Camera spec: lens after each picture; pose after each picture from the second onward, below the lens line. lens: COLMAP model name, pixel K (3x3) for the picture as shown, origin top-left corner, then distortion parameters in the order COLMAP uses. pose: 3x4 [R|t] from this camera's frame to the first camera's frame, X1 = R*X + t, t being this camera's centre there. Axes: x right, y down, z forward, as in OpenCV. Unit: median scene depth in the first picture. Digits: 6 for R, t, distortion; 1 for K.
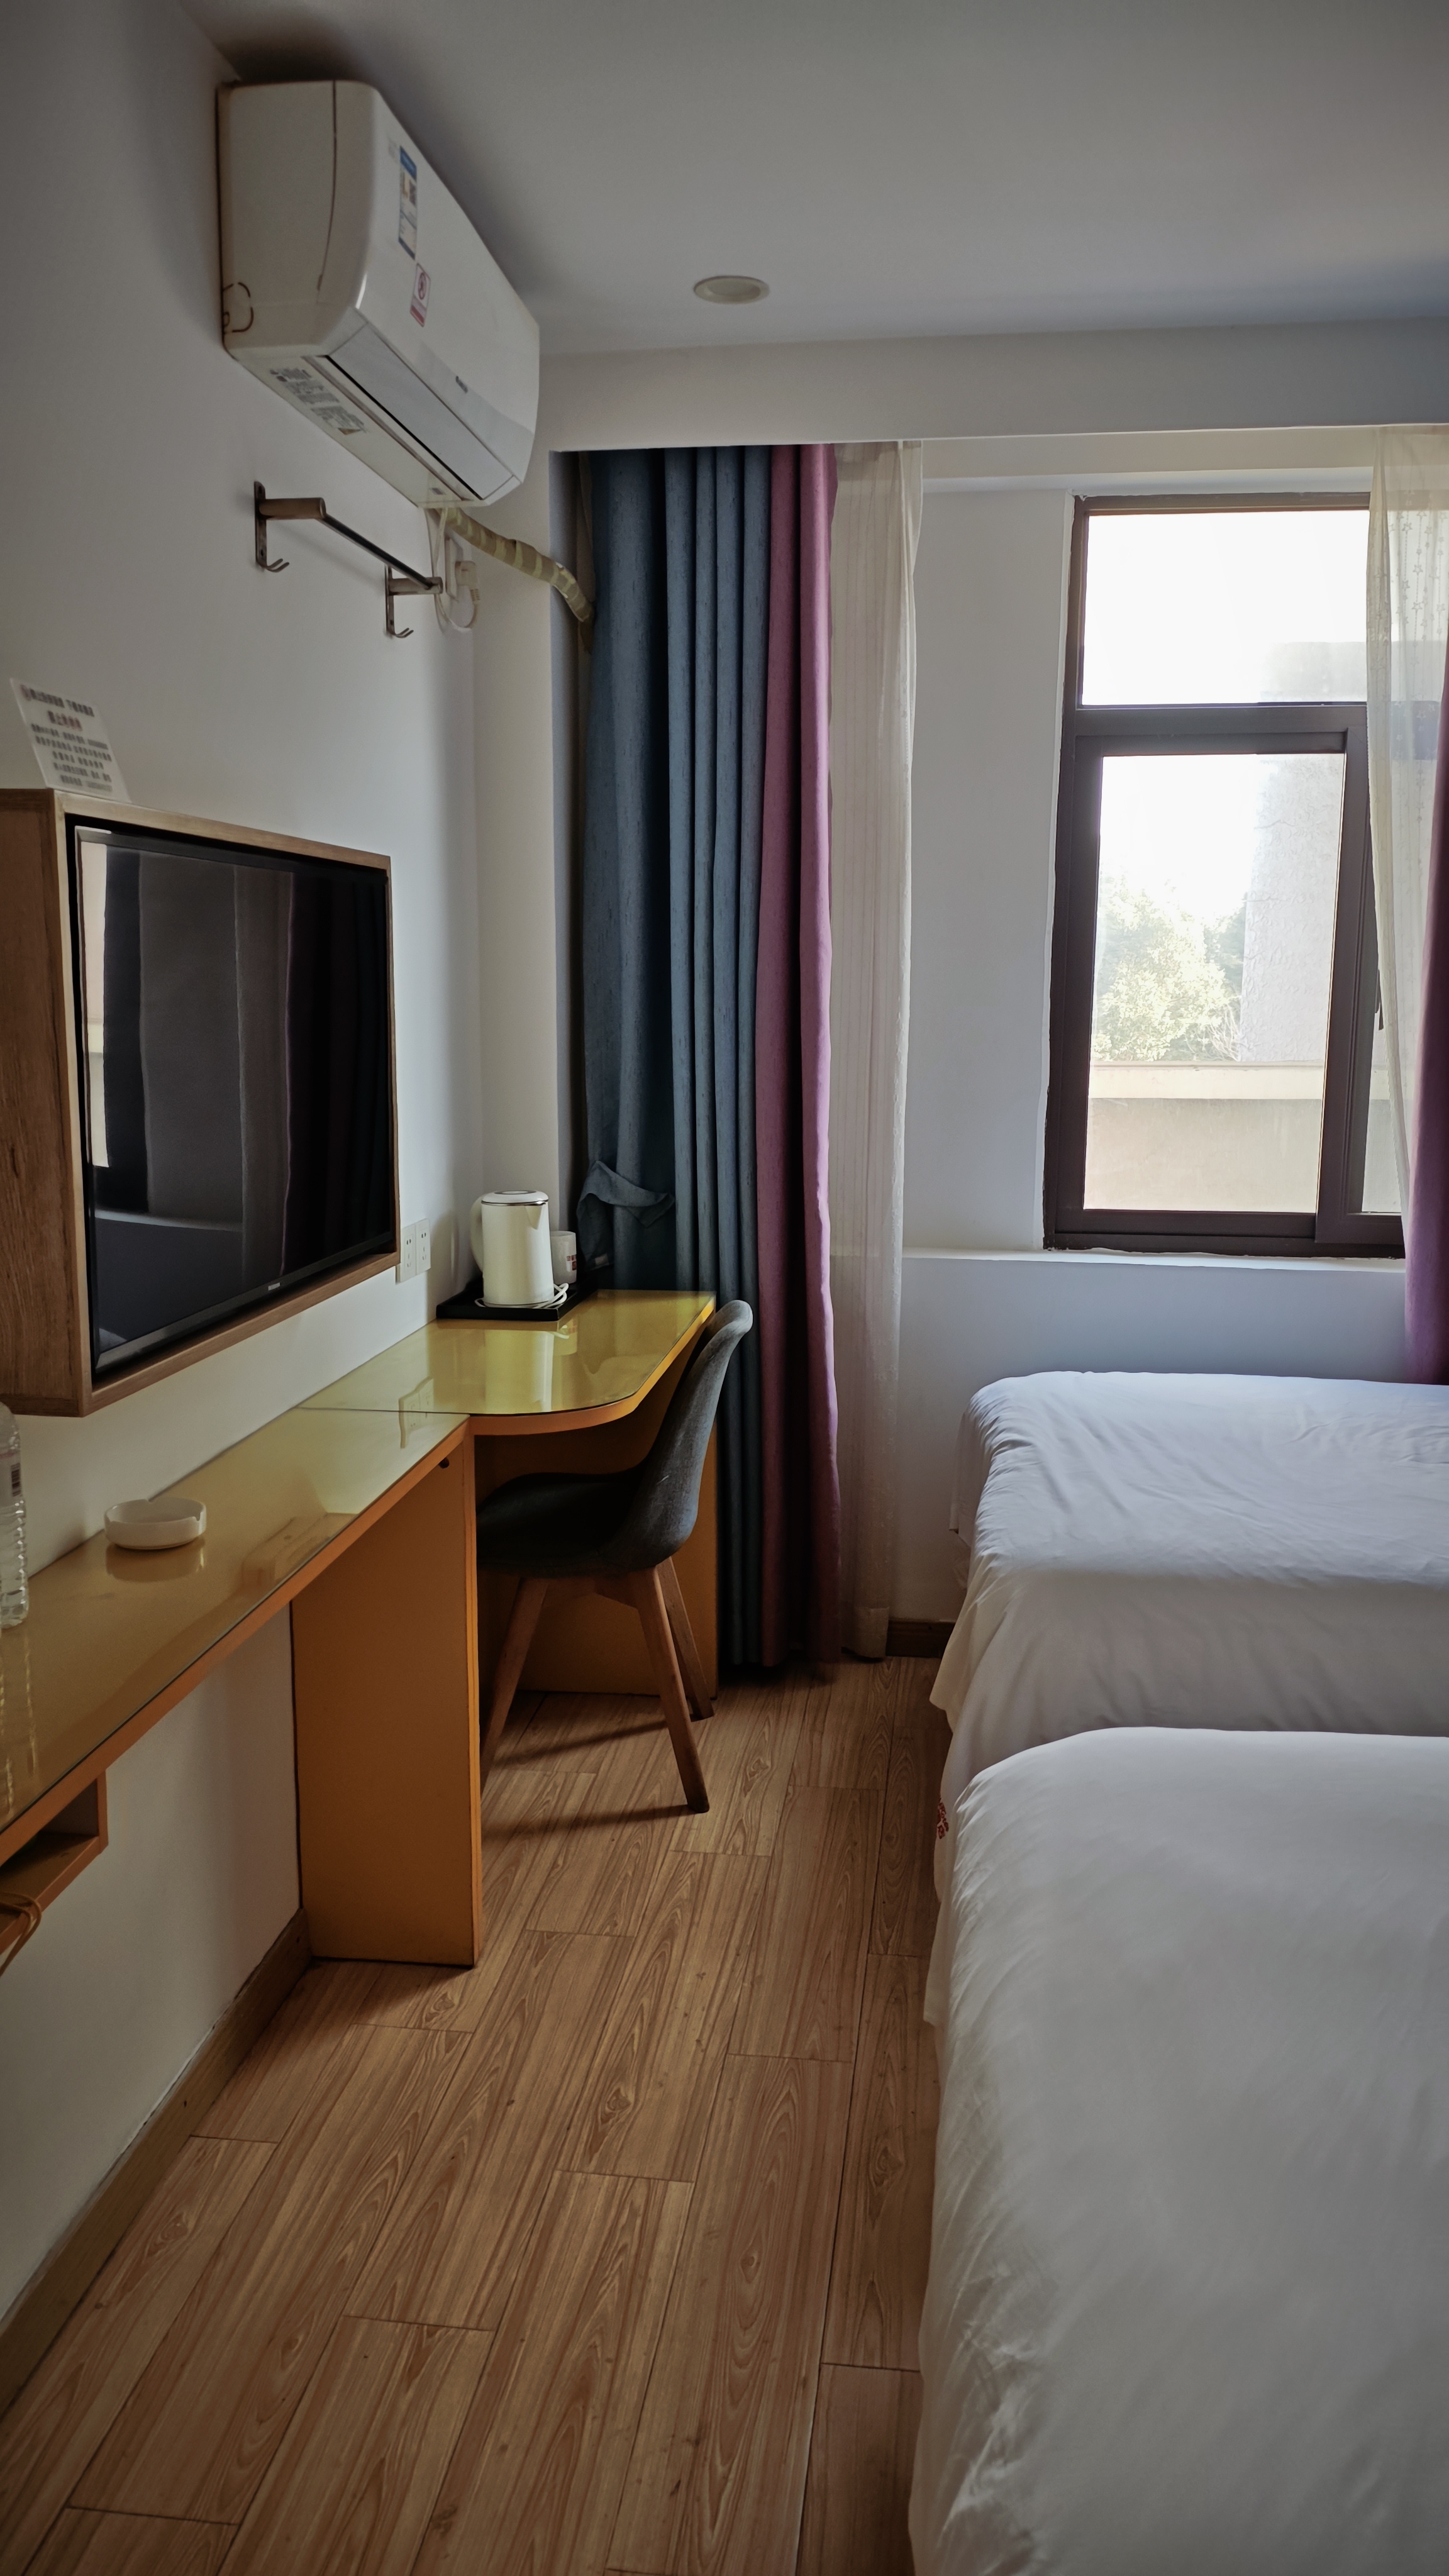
lens RADIAL K [[1922.9, 0, 688.4], [0, 1922.9, 1320.4], [0, 0, 1]] dist [0.089642, -0.185532]
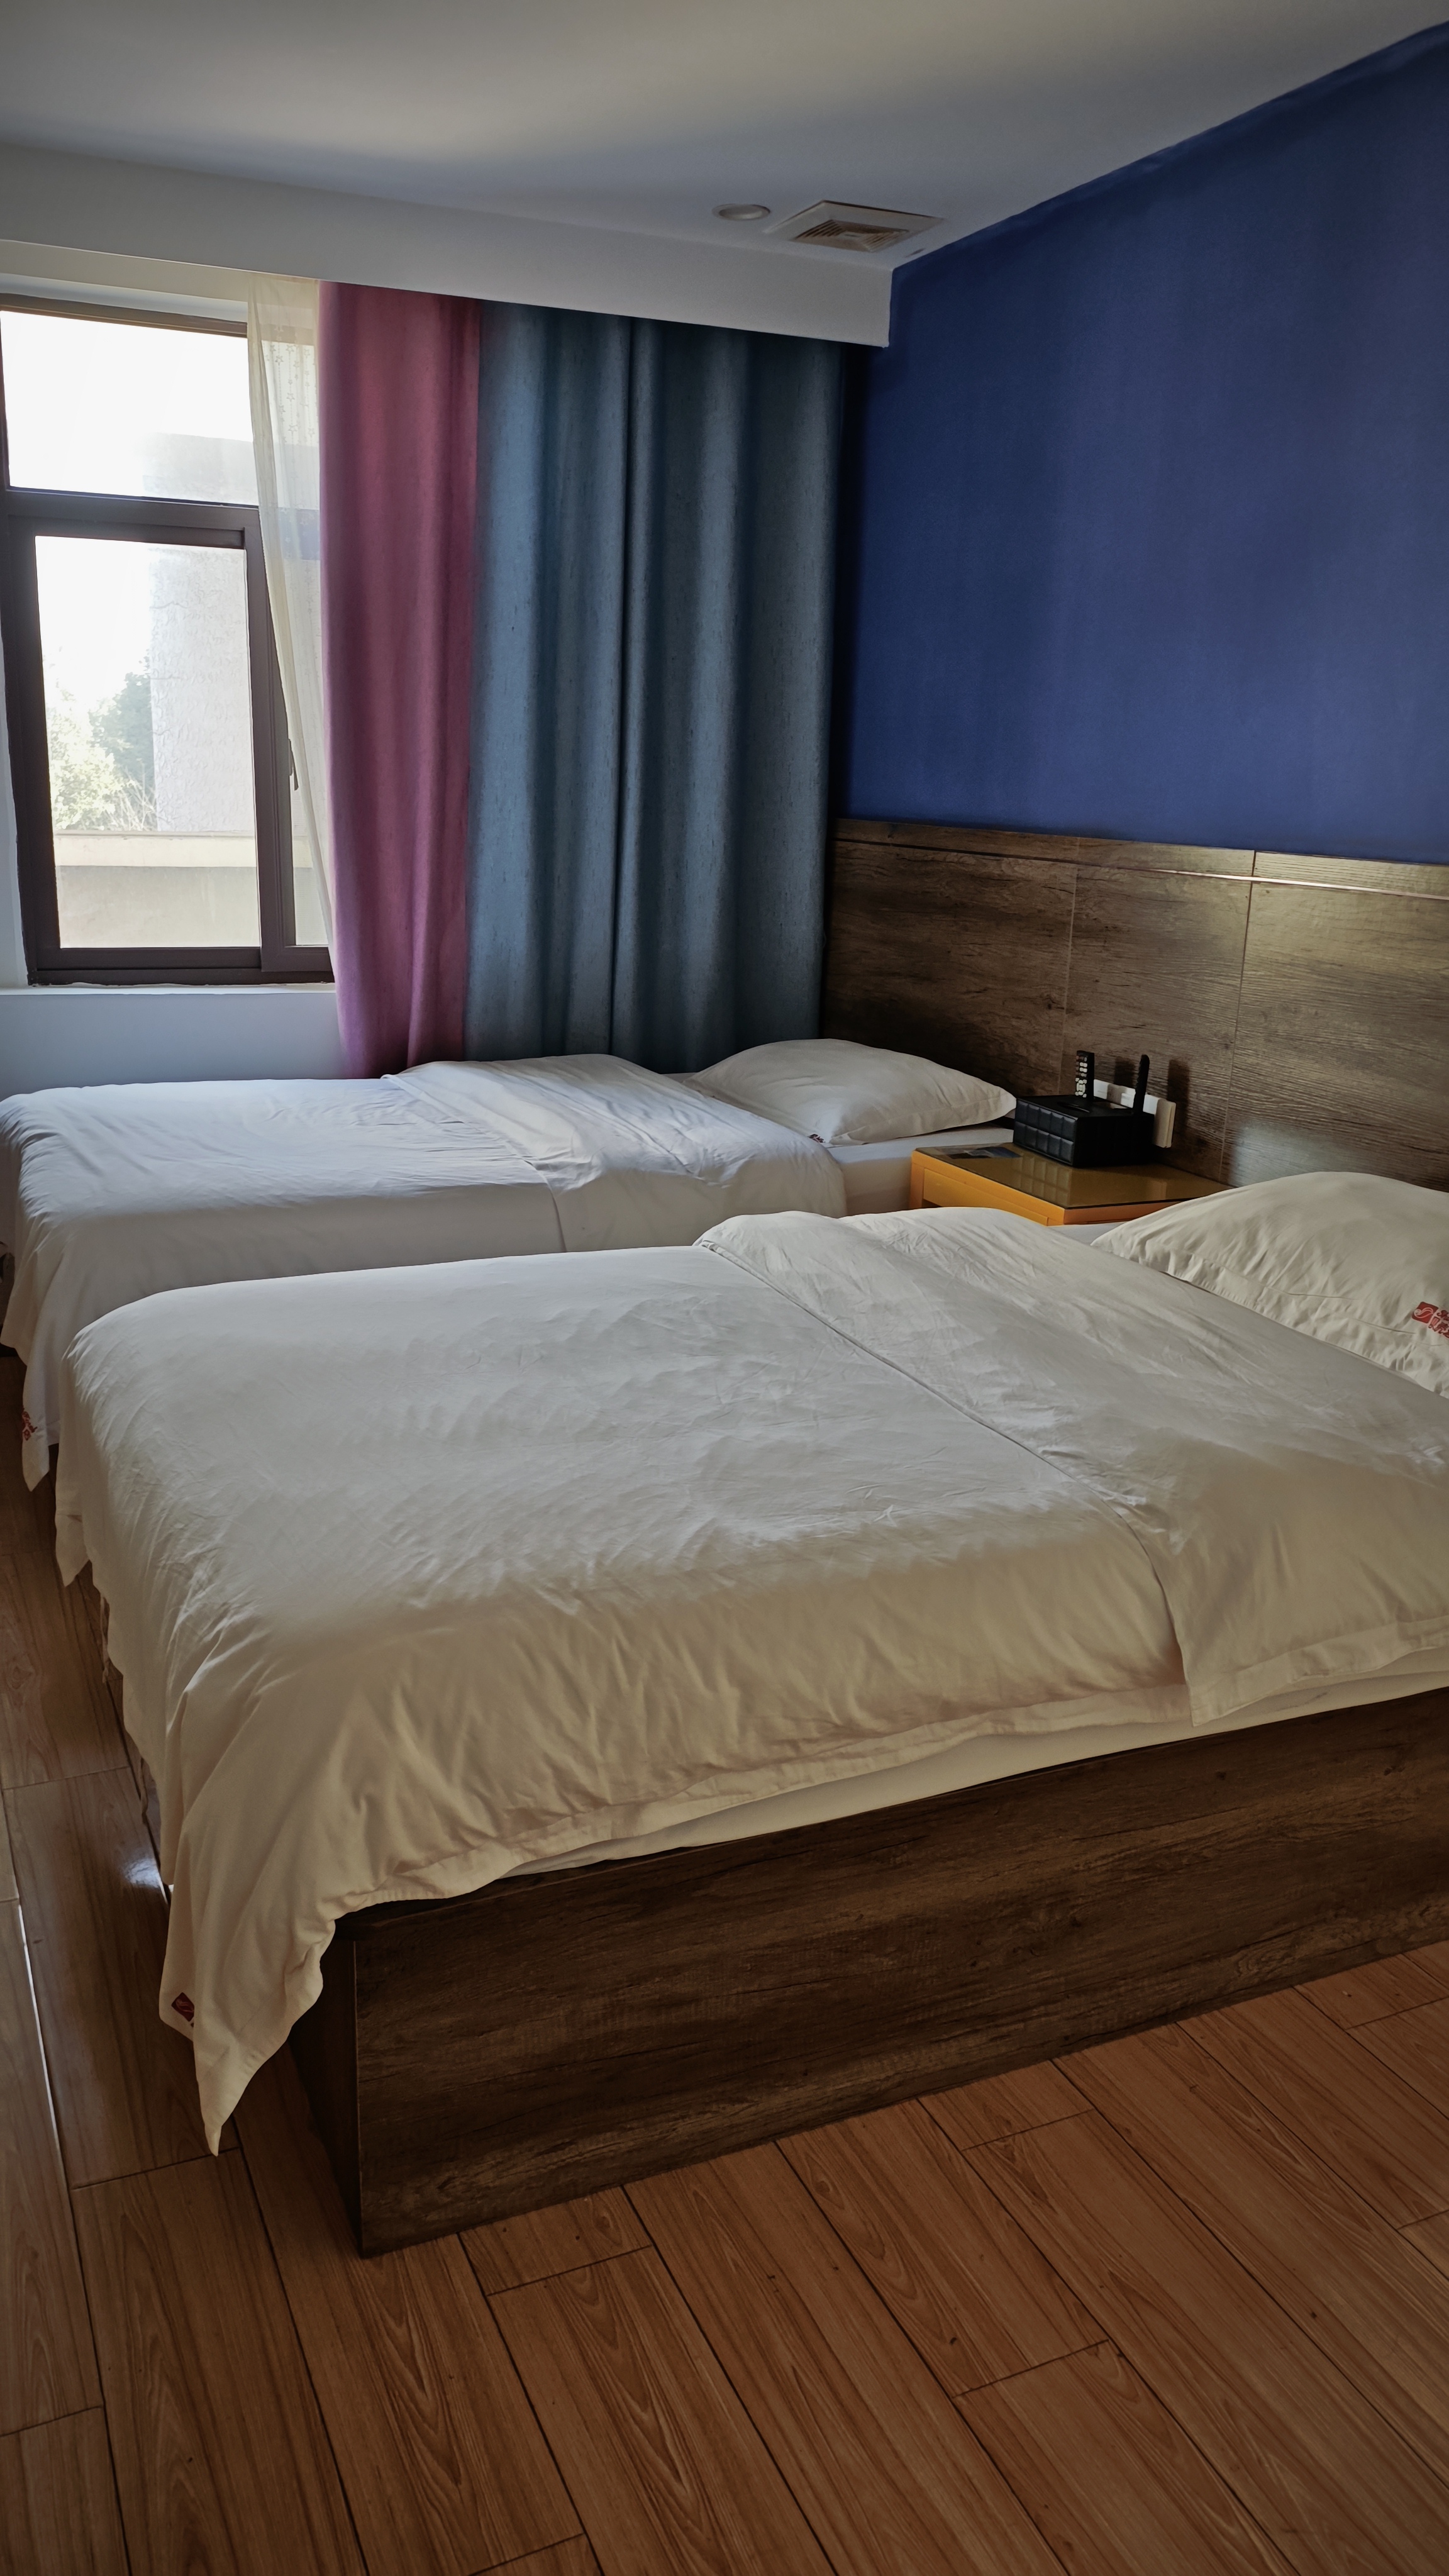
lens RADIAL K [[1922.9, 0, 688.4], [0, 1922.9, 1320.4], [0, 0, 1]] dist [0.089642, -0.185532]
pose [[0.855753, -0.120565, 0.503141, -0.086010], [0.067437, 0.990166, 0.122570, 0.047854], [-0.512971, -0.070959, 0.855468, -0.191000]]
